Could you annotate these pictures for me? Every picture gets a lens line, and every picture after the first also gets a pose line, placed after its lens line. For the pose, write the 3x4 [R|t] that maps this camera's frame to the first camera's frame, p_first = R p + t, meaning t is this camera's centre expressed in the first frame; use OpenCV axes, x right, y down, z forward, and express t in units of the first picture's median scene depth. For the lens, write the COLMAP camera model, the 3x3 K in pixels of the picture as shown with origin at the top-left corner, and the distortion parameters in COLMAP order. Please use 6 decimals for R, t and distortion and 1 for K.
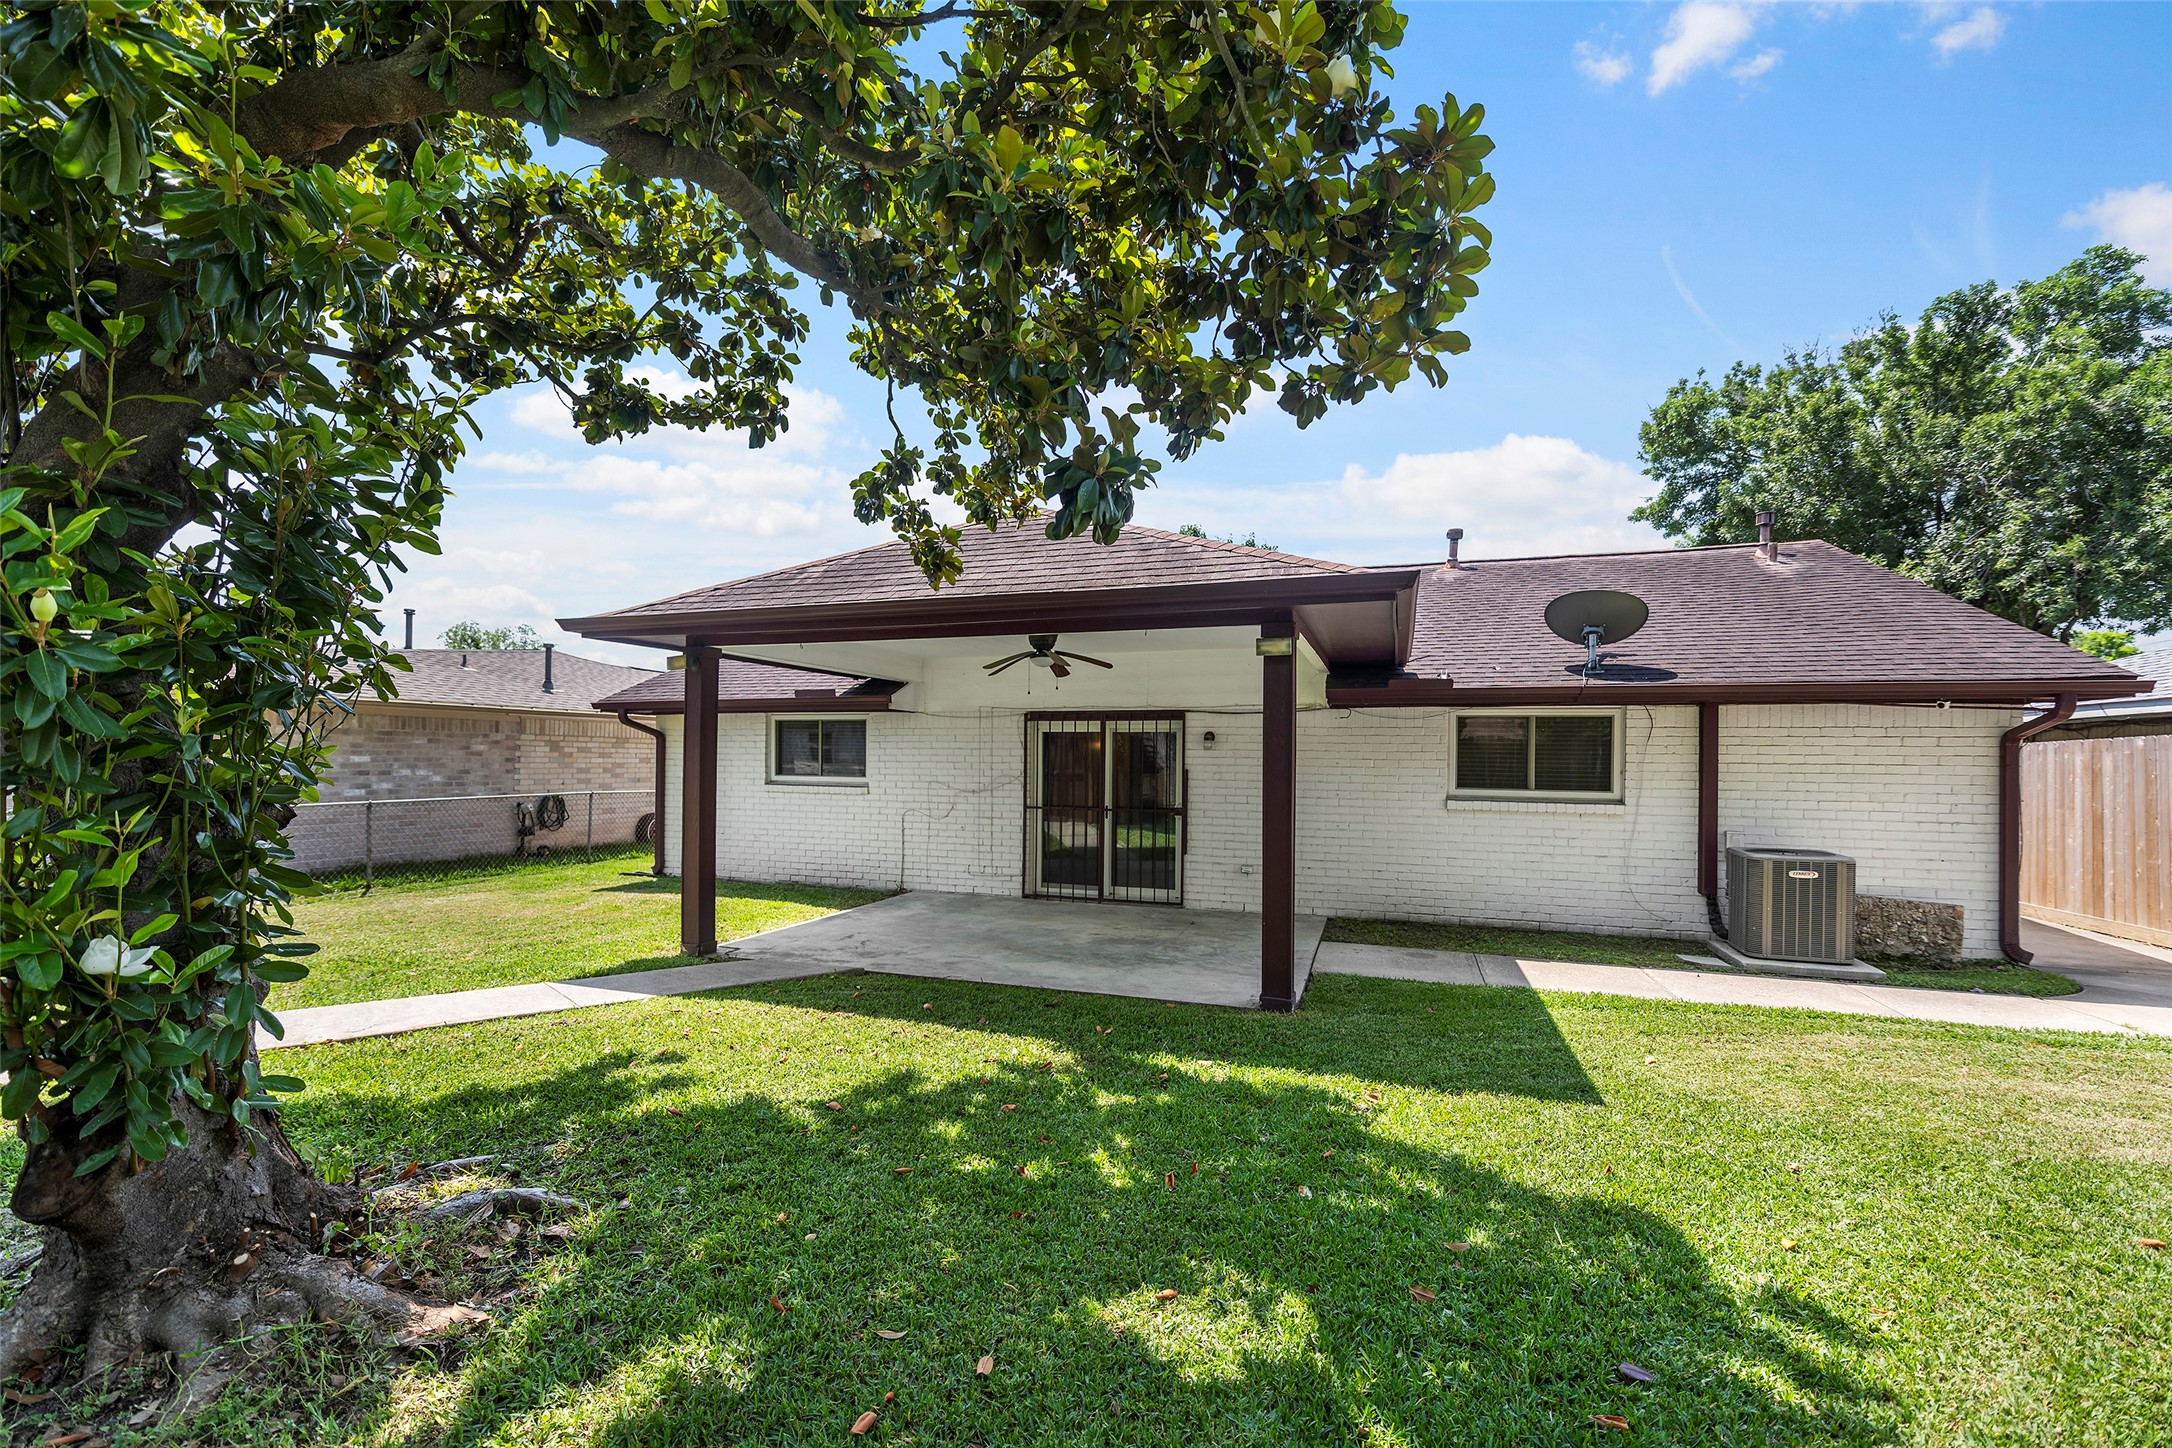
lens RADIAL K [[897.0, 0, 1083.6], [0, 897.0, 749.5], [0, 0, 1]] dist [-0.002178, -0.000211]
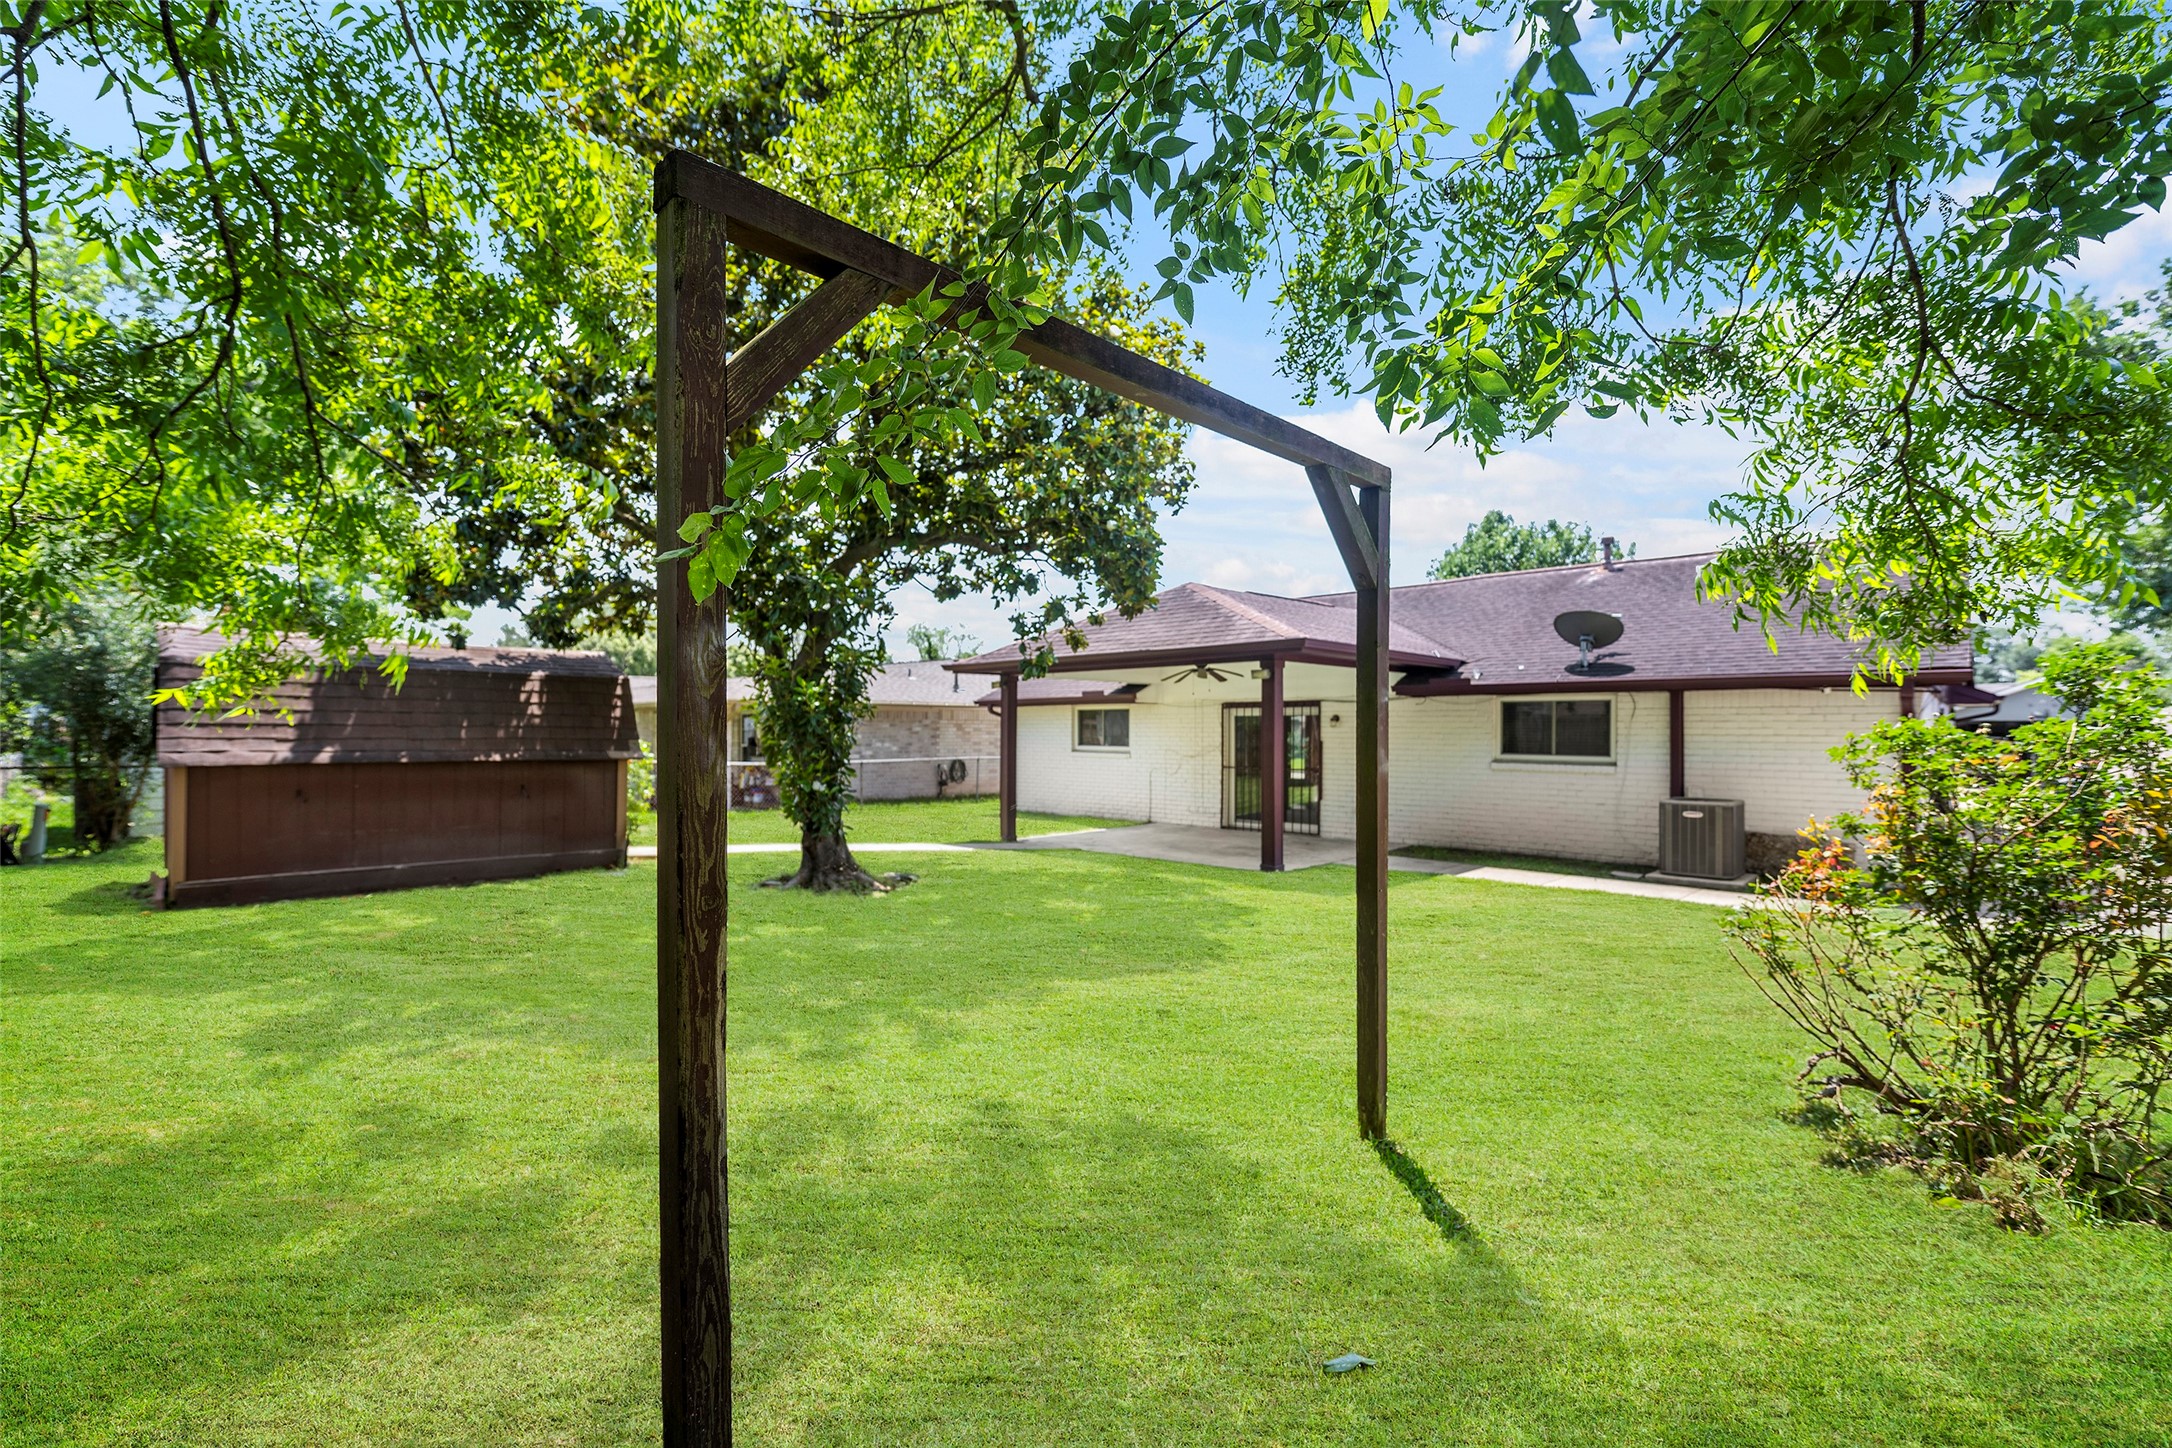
lens RADIAL K [[933.3, 0, 1091.4], [0, 933.3, 723.6], [0, 0, 1]] dist [-0.011903, -0.000065]
pose [[0.910957, -0.010470, -0.412369, 0.400113], [0.010811, 0.999940, -0.001506, -0.007816], [0.412361, -0.003086, 0.911015, -0.521677]]
